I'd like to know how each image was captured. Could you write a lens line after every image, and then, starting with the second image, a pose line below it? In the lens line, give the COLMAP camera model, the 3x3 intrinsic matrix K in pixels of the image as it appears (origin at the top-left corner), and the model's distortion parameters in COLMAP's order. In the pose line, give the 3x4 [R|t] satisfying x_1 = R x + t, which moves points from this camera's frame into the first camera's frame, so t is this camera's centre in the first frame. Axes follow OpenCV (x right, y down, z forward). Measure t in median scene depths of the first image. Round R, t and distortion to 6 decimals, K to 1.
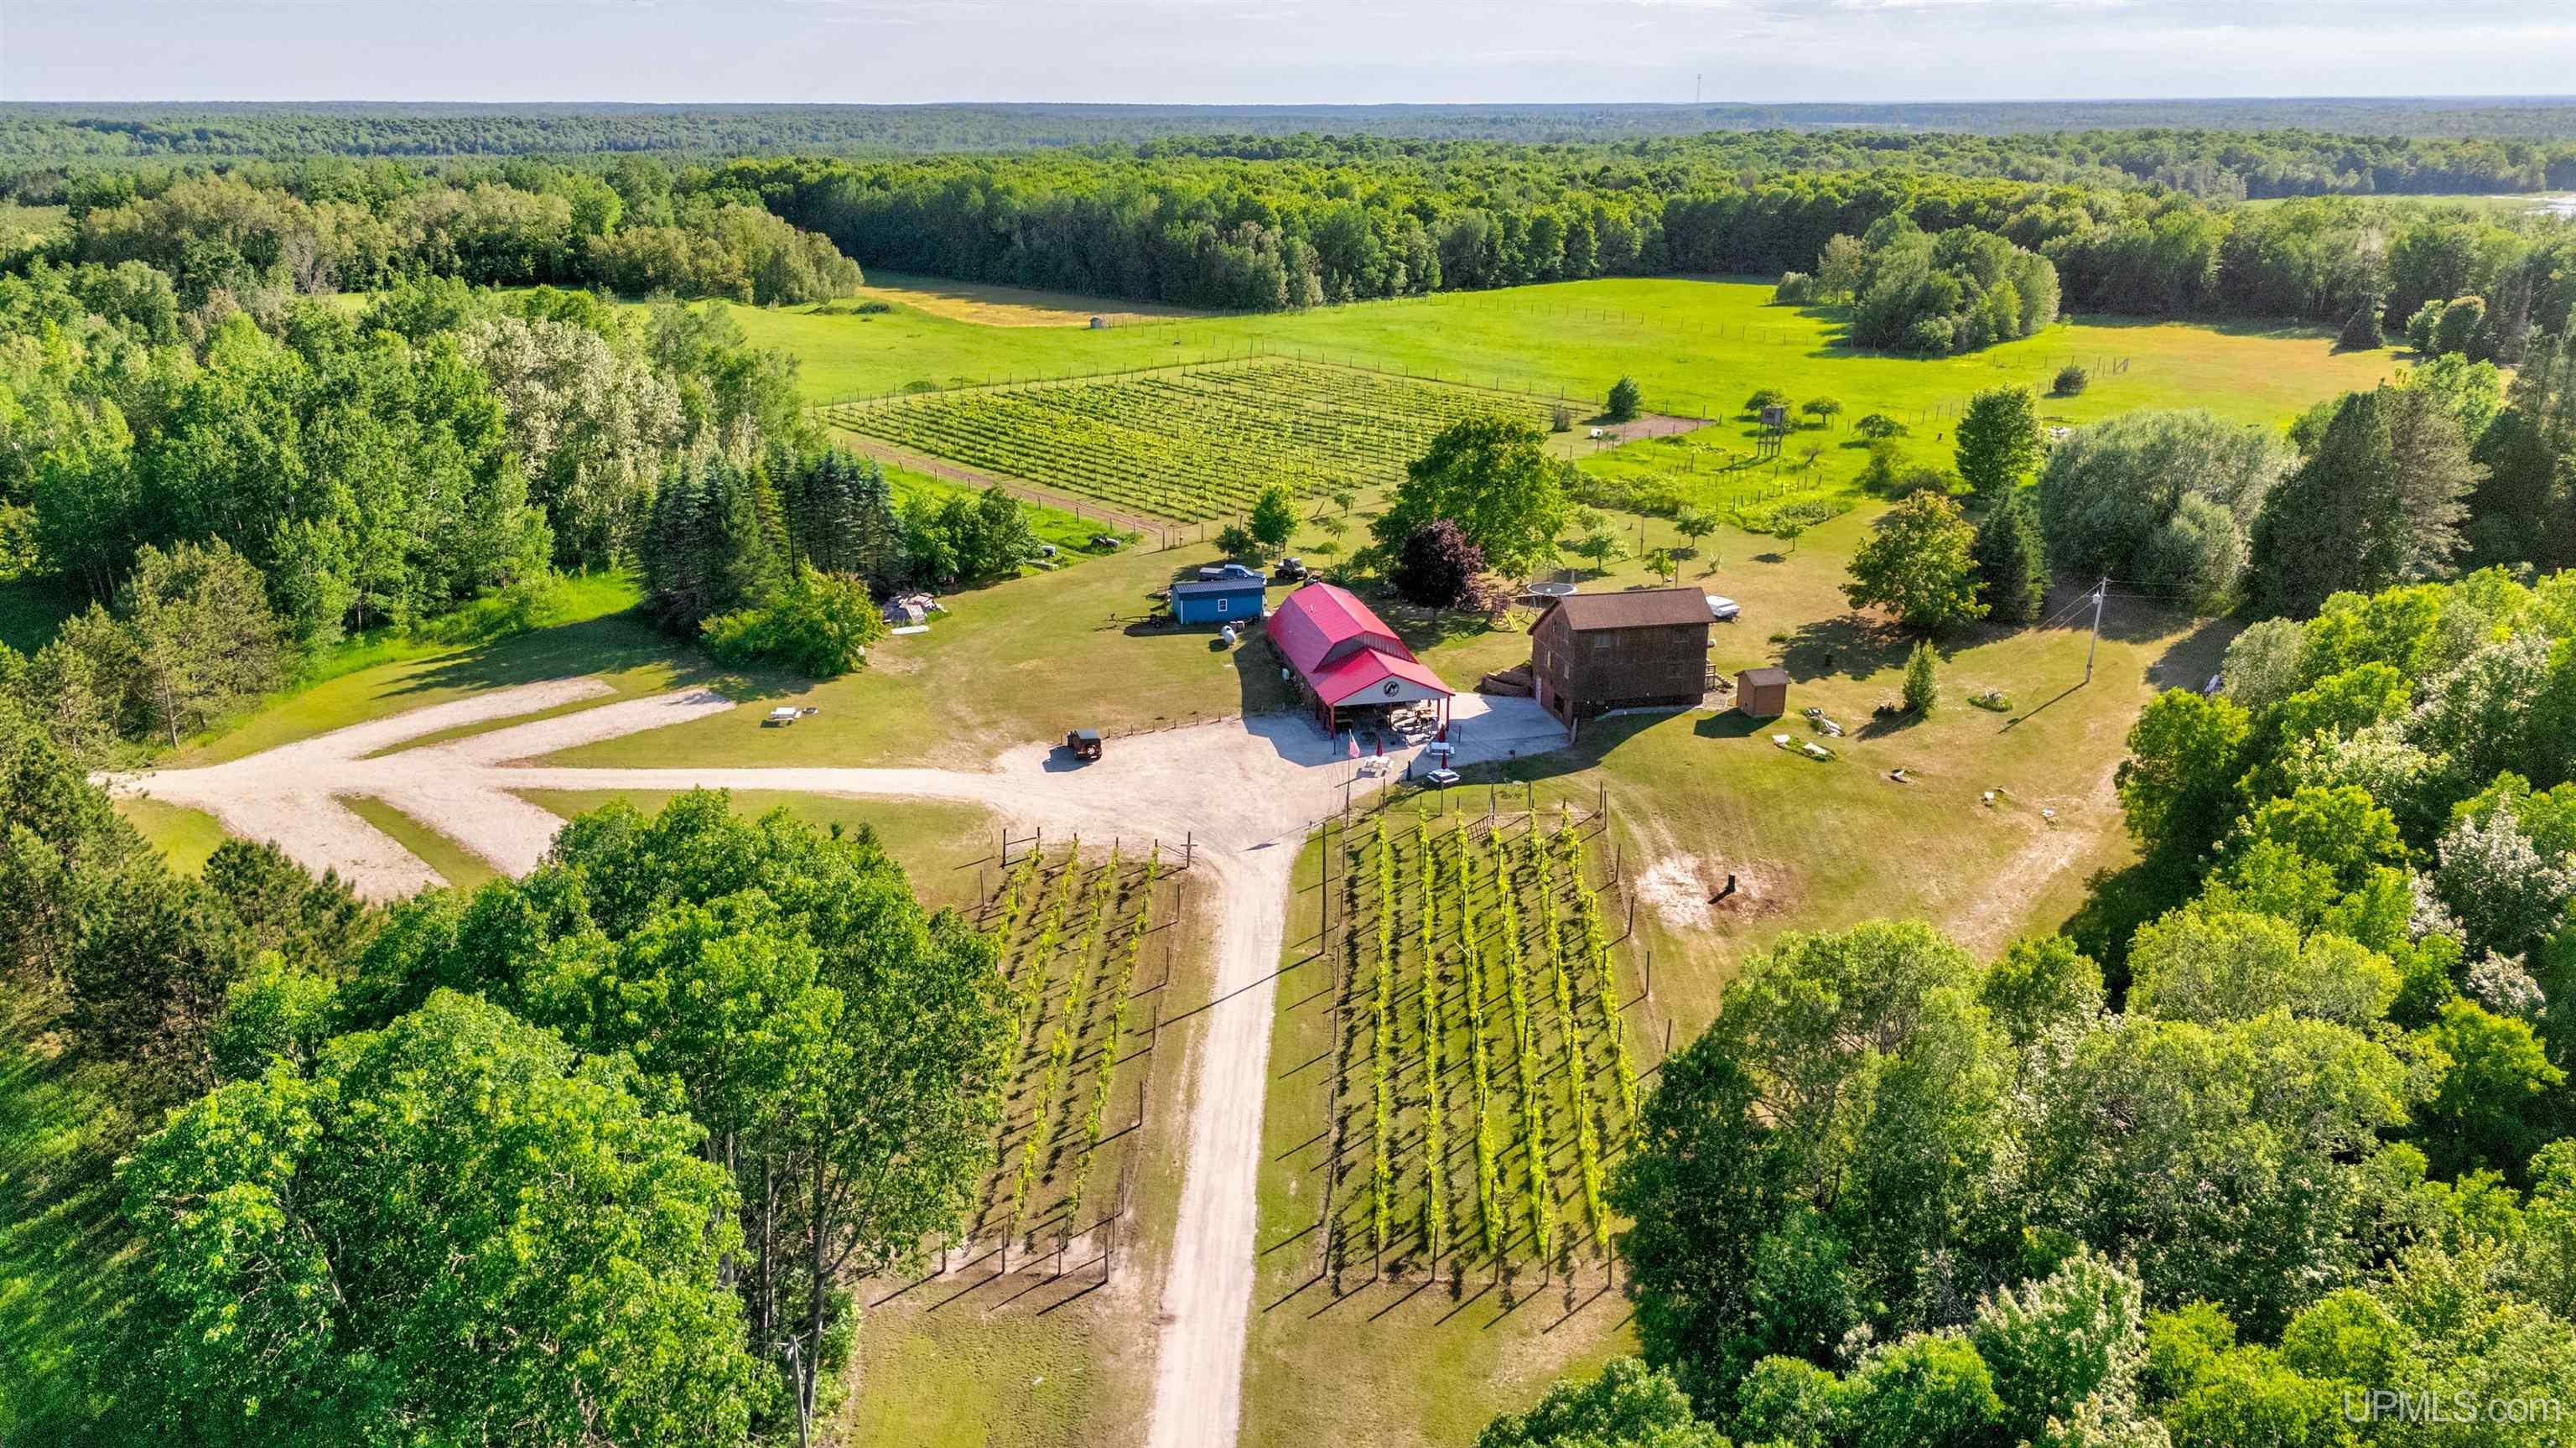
lens RADIAL K [[1865.6, 0, 1288.0], [0, 1865.6, 724.0], [0, 0, 1]] dist [0.077497, -0.071903]
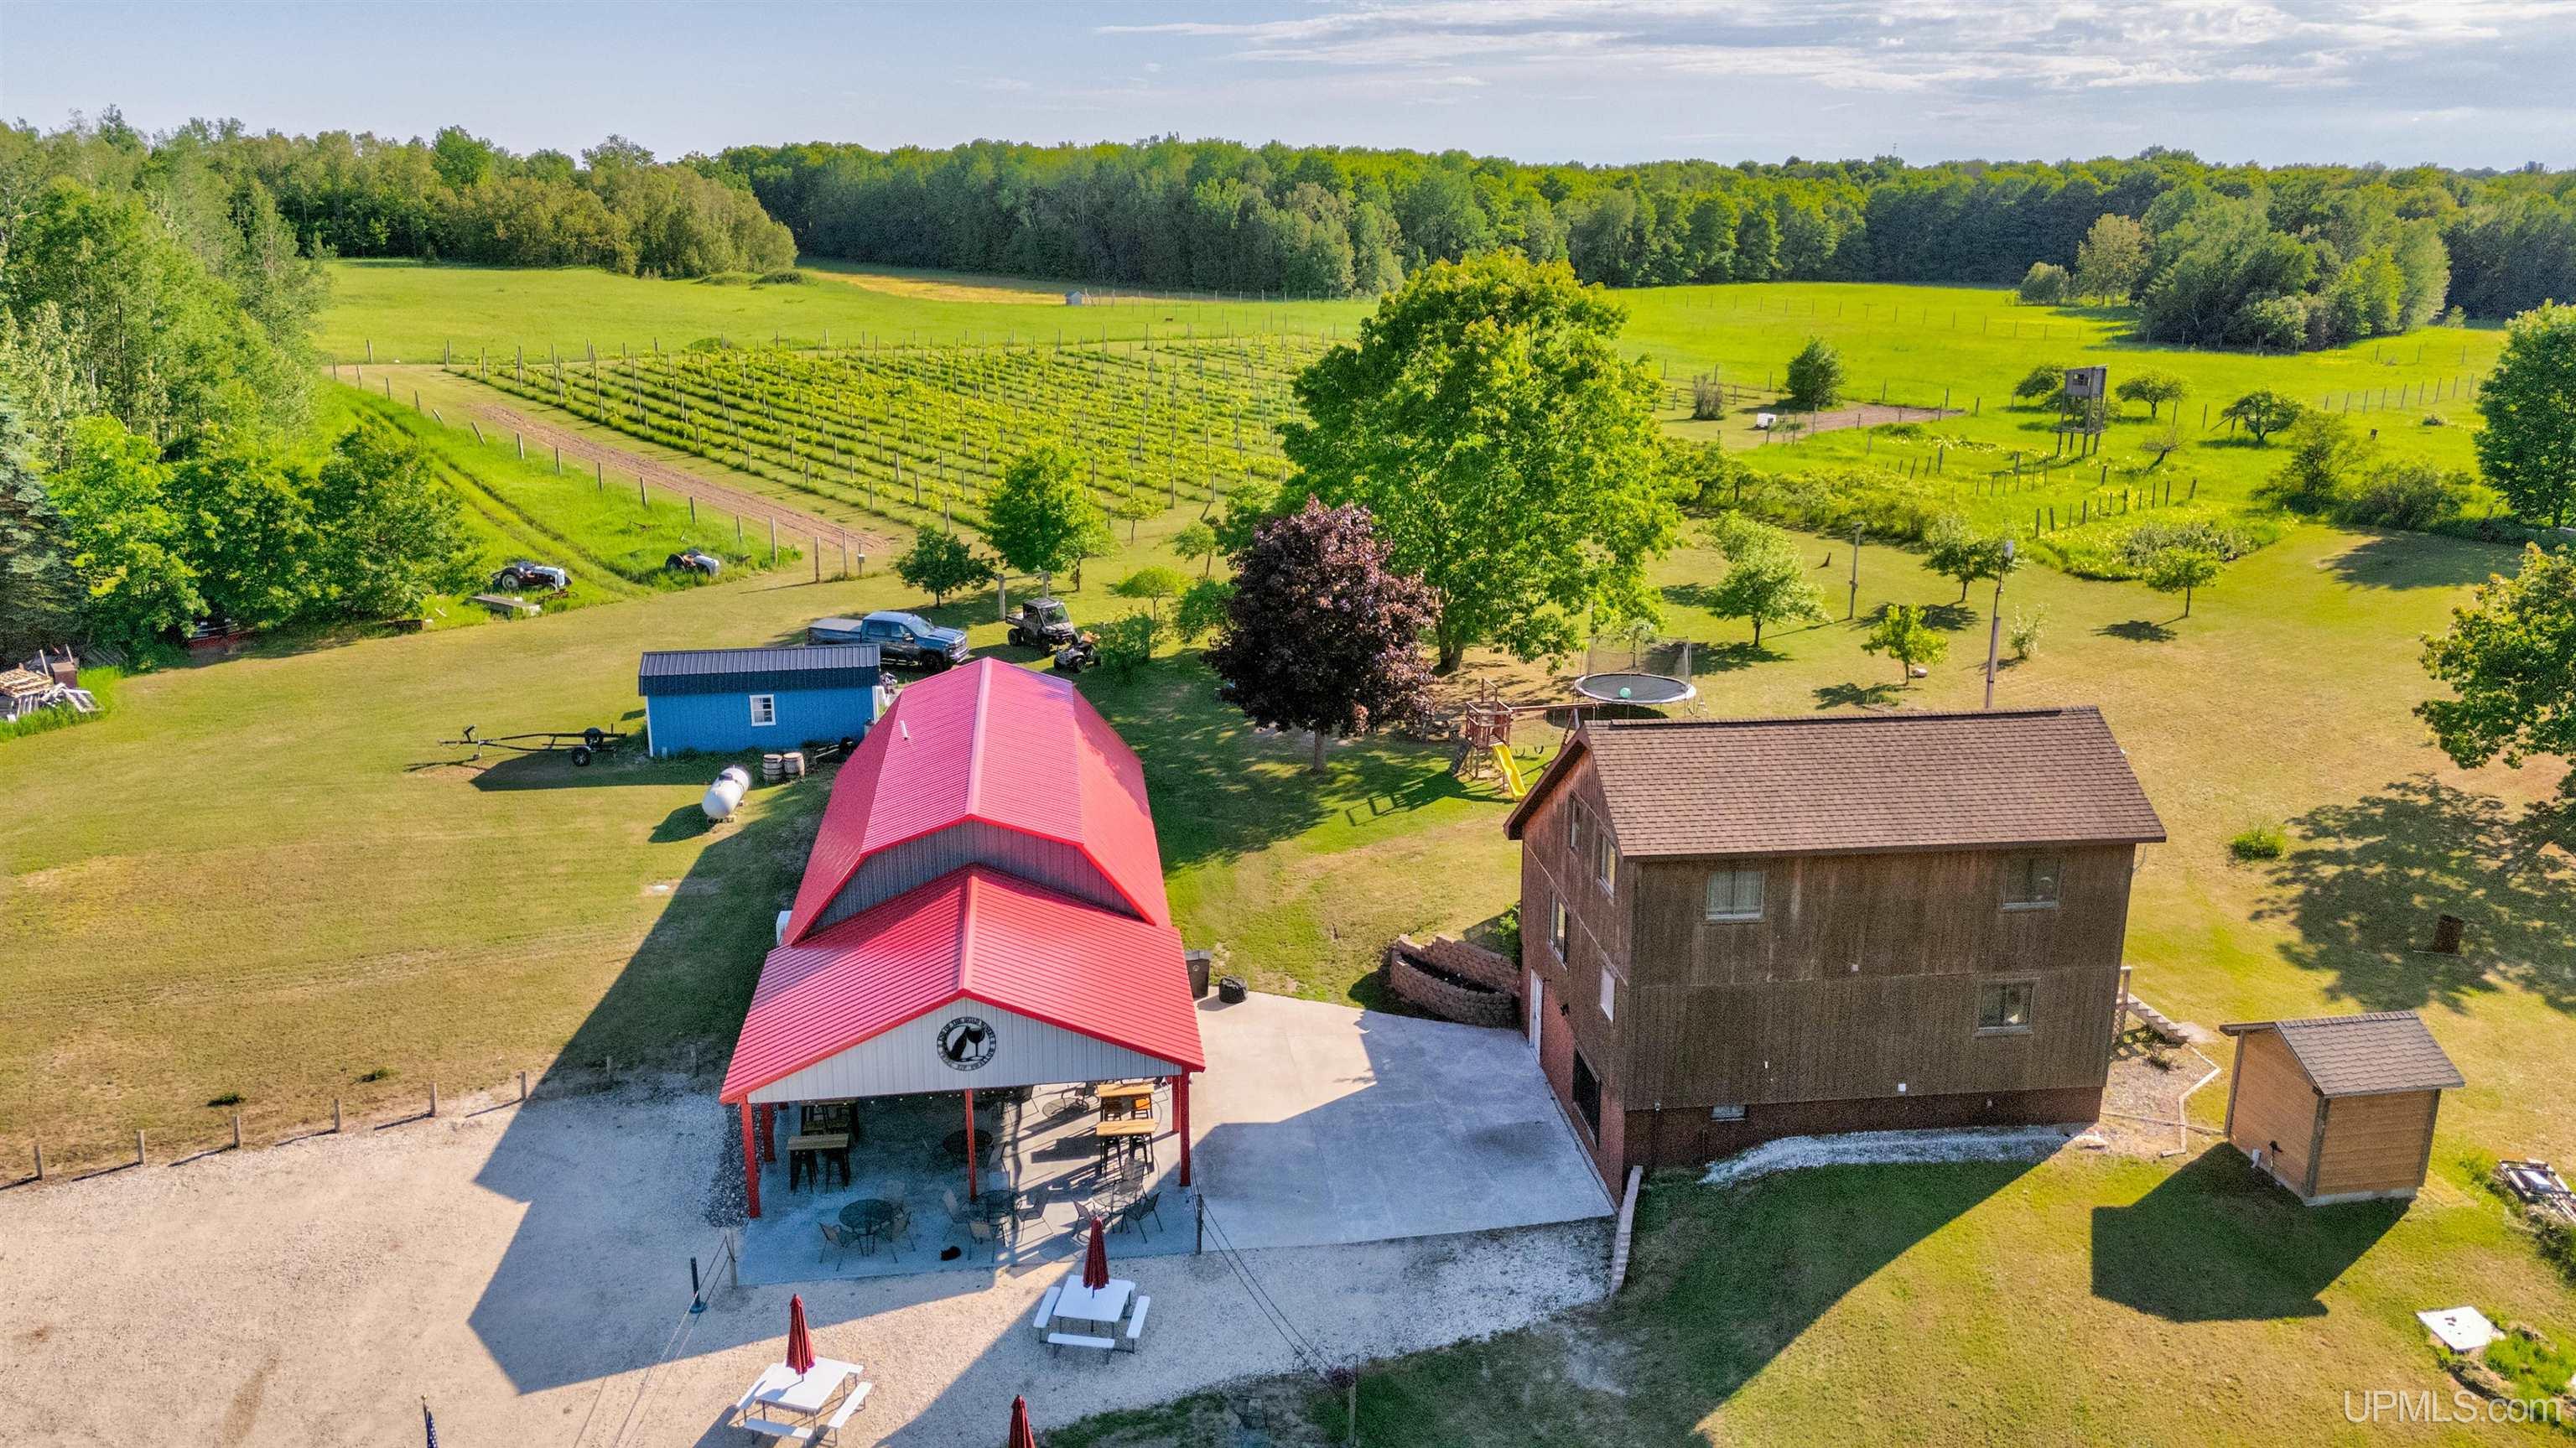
lens RADIAL K [[1893.8, 0, 1283.8], [0, 1893.8, 711.7], [0, 0, 1]] dist [0.072099, -0.070863]
pose [[0.995662, 0.025861, -0.089381, 0.090467], [-0.030057, 0.998493, -0.045917, -0.040542], [0.088059, 0.048404, 0.994939, 0.512302]]
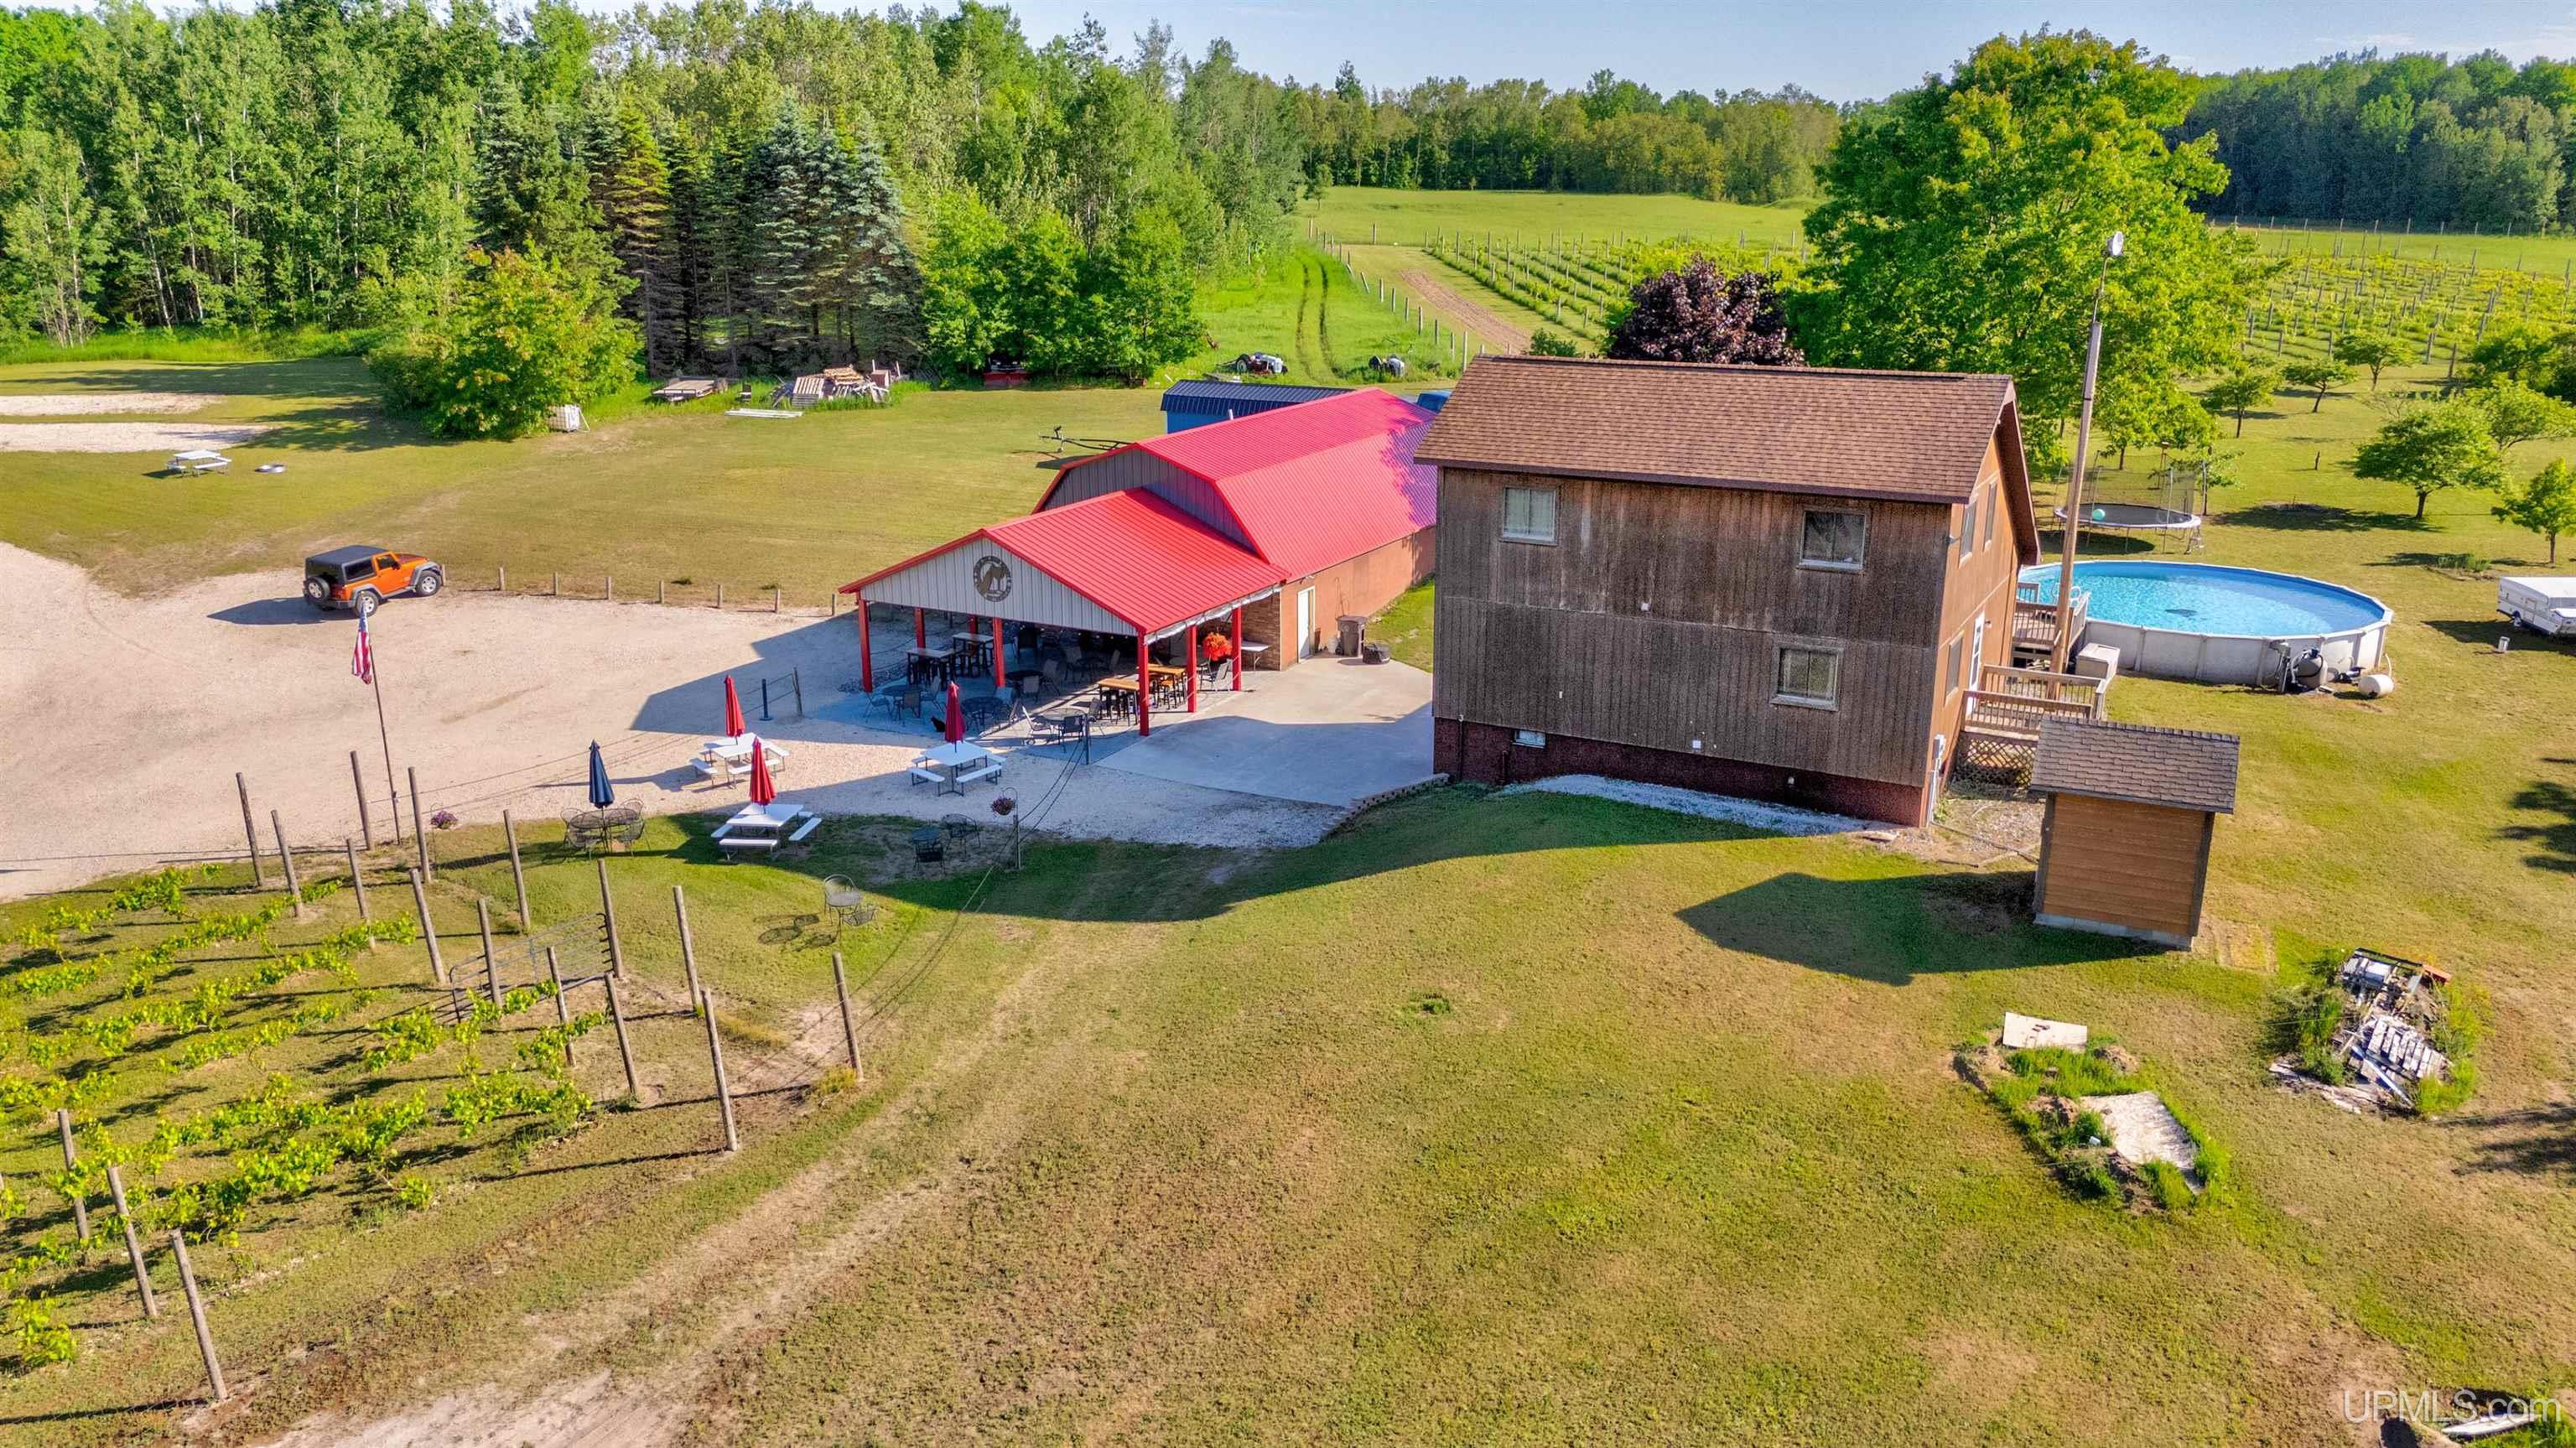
lens RADIAL K [[1893.8, 0, 1283.8], [0, 1893.8, 711.7], [0, 0, 1]] dist [0.072099, -0.070863]
pose [[0.754768, 0.182281, -0.630158, 0.231878], [-0.204094, 0.978194, 0.038502, -0.013829], [0.623435, 0.099552, 0.775511, 0.541928]]
